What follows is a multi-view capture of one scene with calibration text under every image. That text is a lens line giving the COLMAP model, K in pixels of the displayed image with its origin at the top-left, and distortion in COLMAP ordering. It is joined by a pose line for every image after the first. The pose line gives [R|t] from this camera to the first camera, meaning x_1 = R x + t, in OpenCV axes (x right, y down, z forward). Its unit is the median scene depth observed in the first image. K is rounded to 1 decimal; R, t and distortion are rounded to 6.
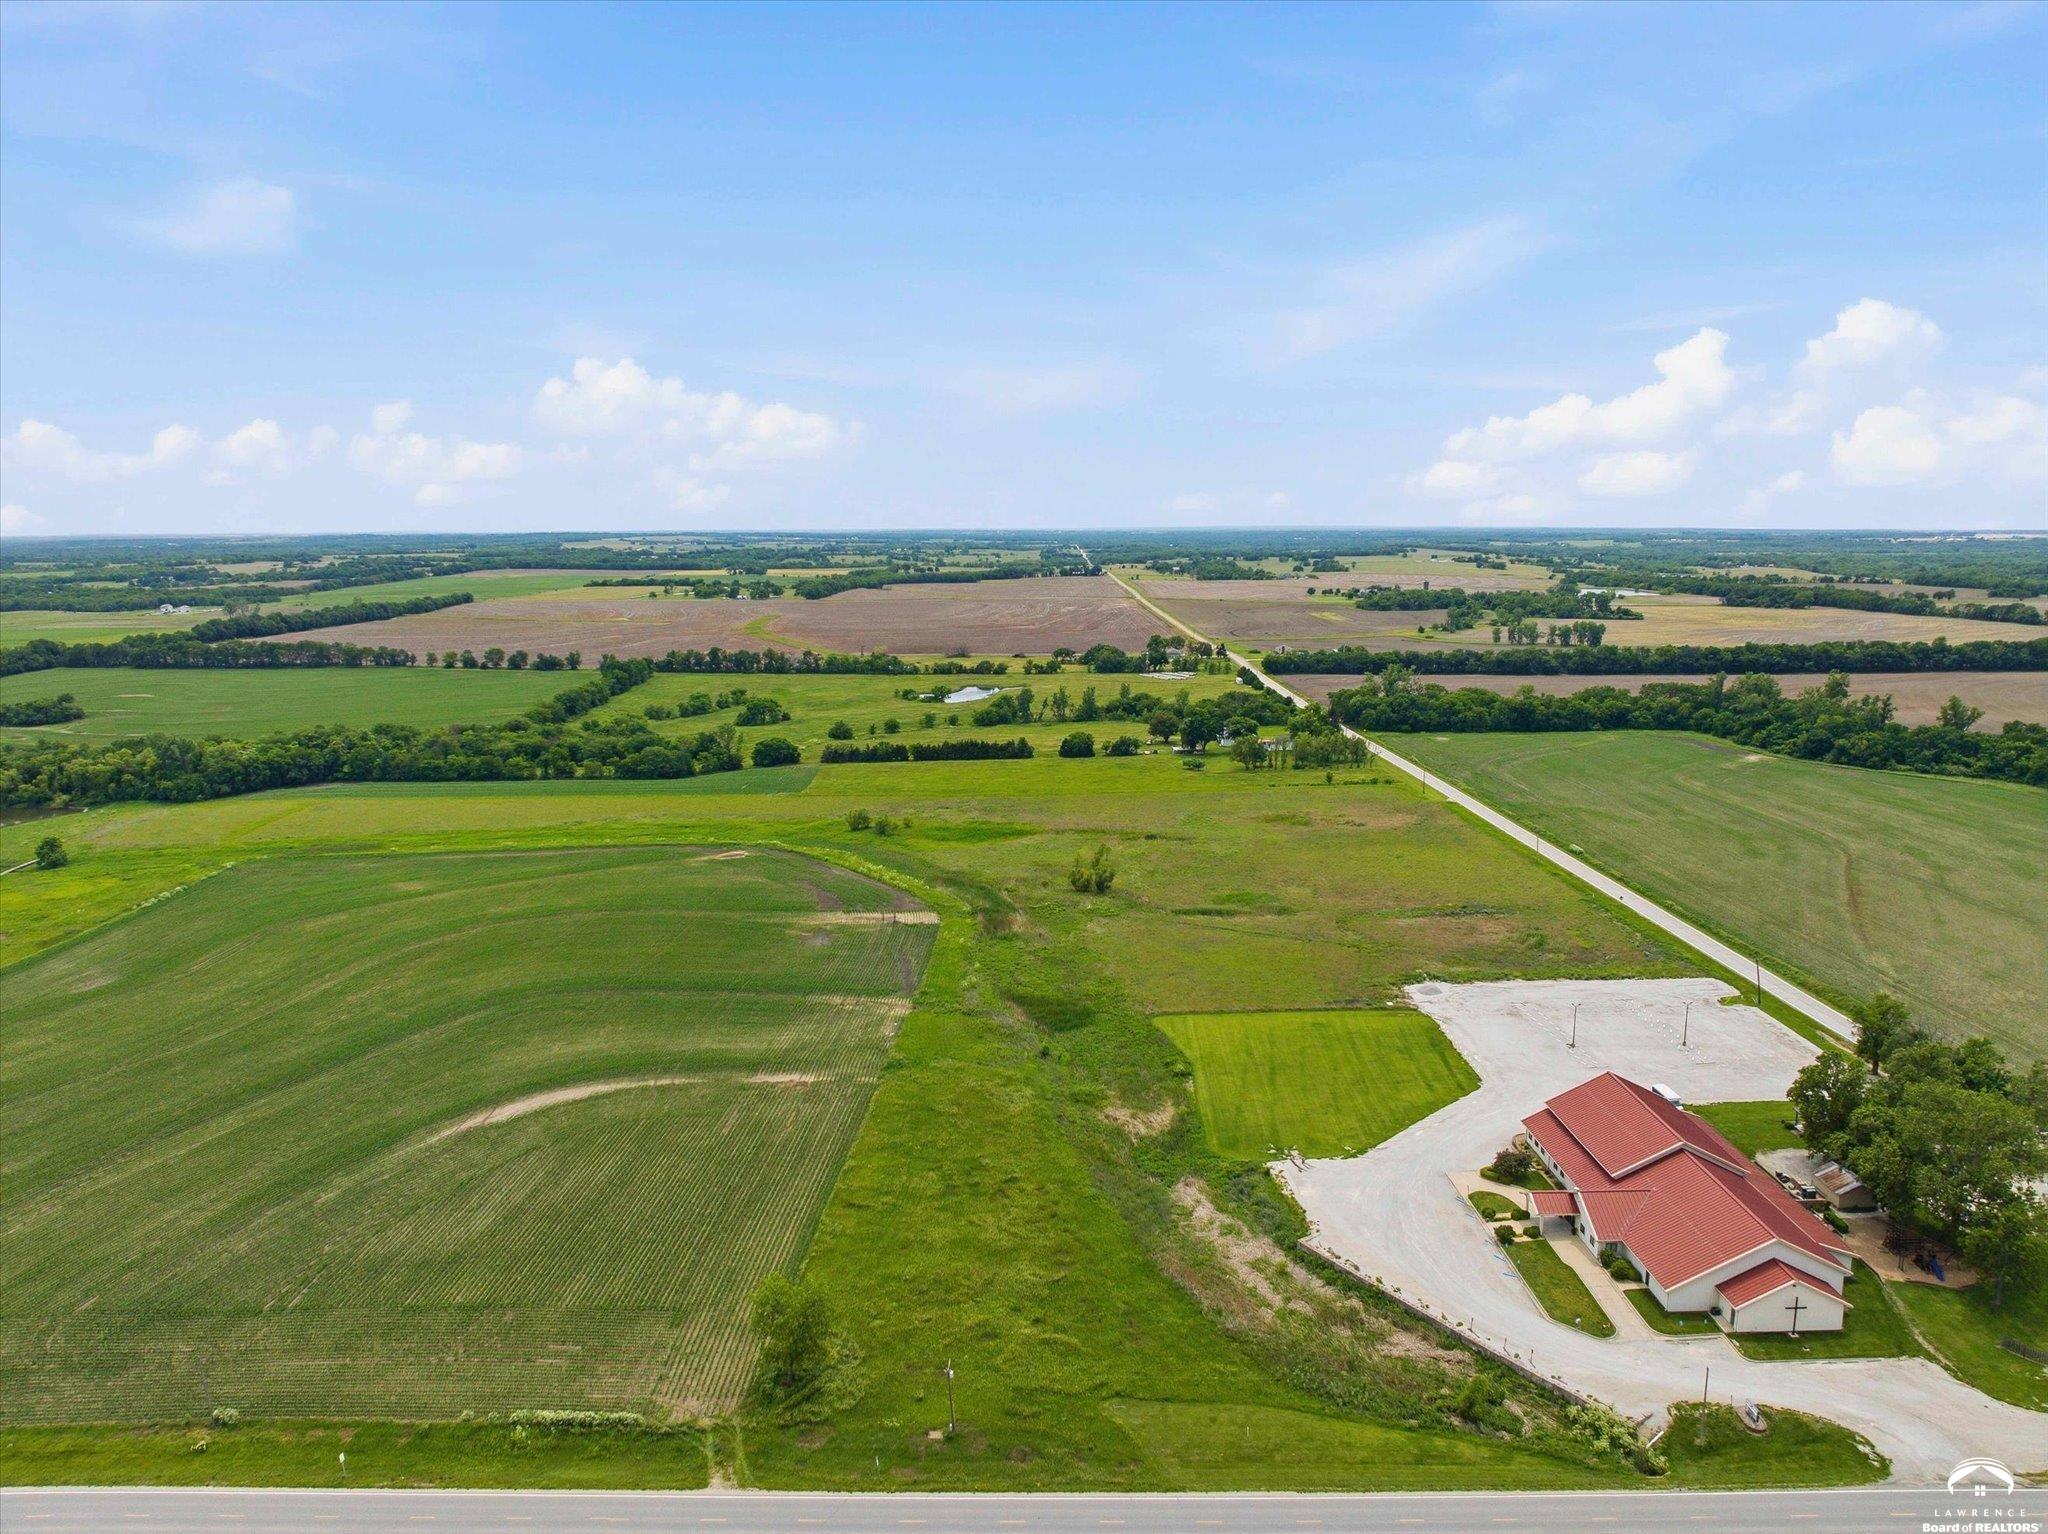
lens RADIAL K [[1439.8, 0, 1032.1], [0, 1439.8, 757.5], [0, 0, 1]] dist [-0.032916, -0.006672]
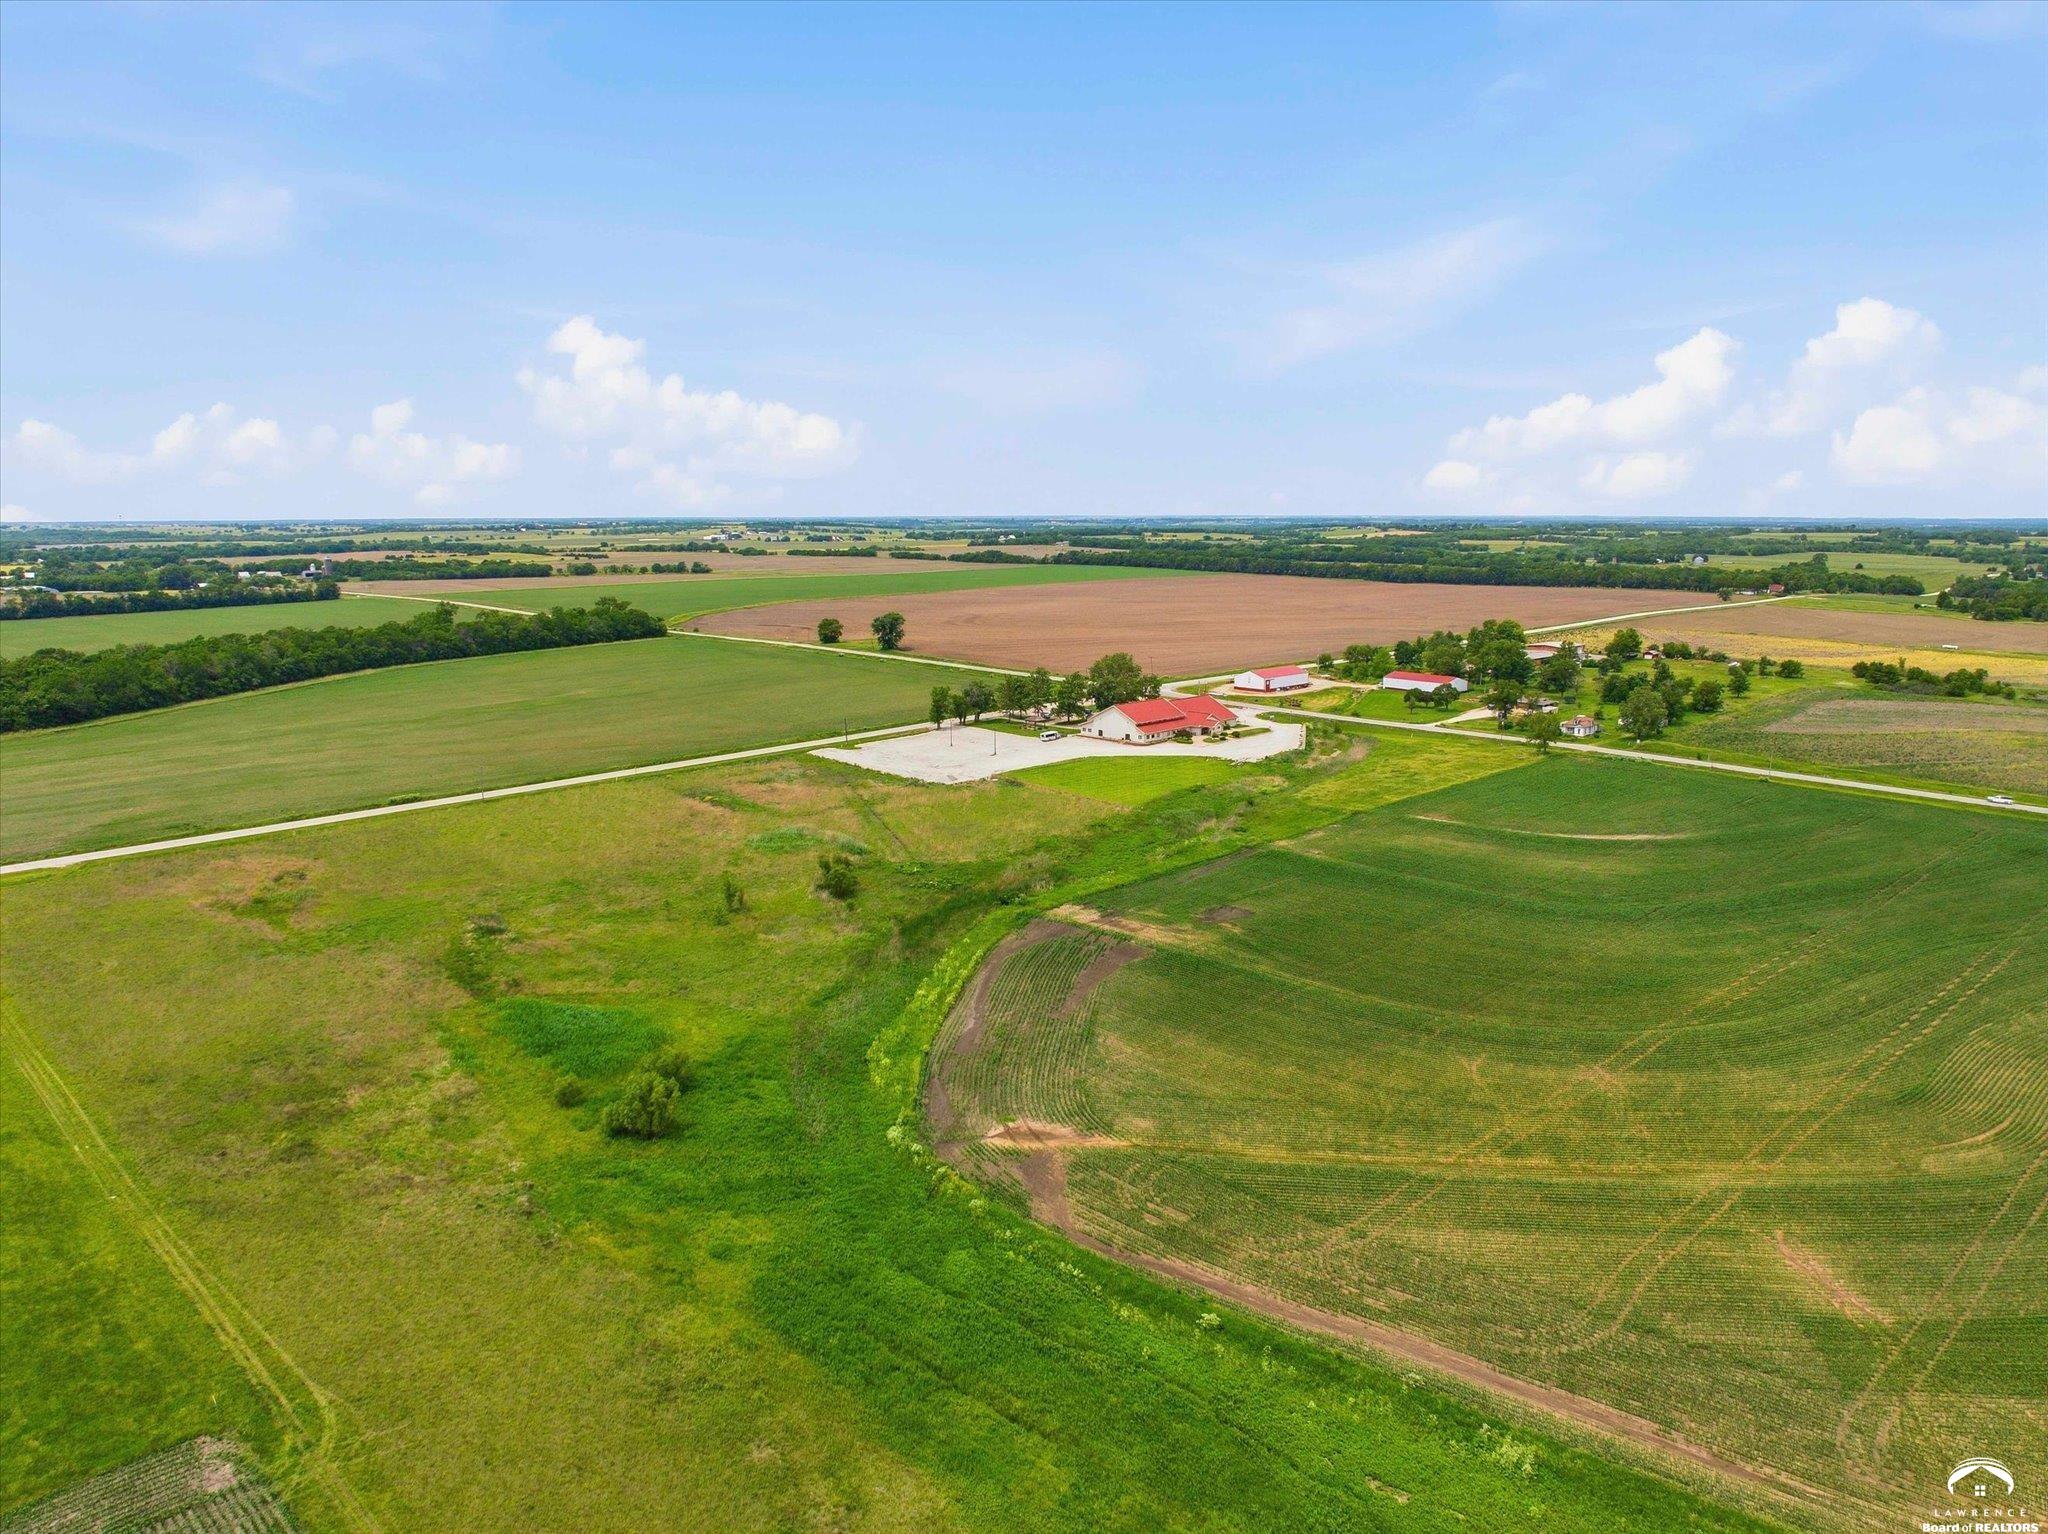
lens RADIAL K [[1439.8, 0, 1032.2], [0, 1439.8, 747.1], [0, 0, 1]] dist [-0.032916, -0.006672]
pose [[-0.711935, -0.109781, 0.693611, -0.381990], [0.118919, 0.954593, 0.273149, -0.121718], [-0.692103, 0.276948, -0.666553, 0.975626]]
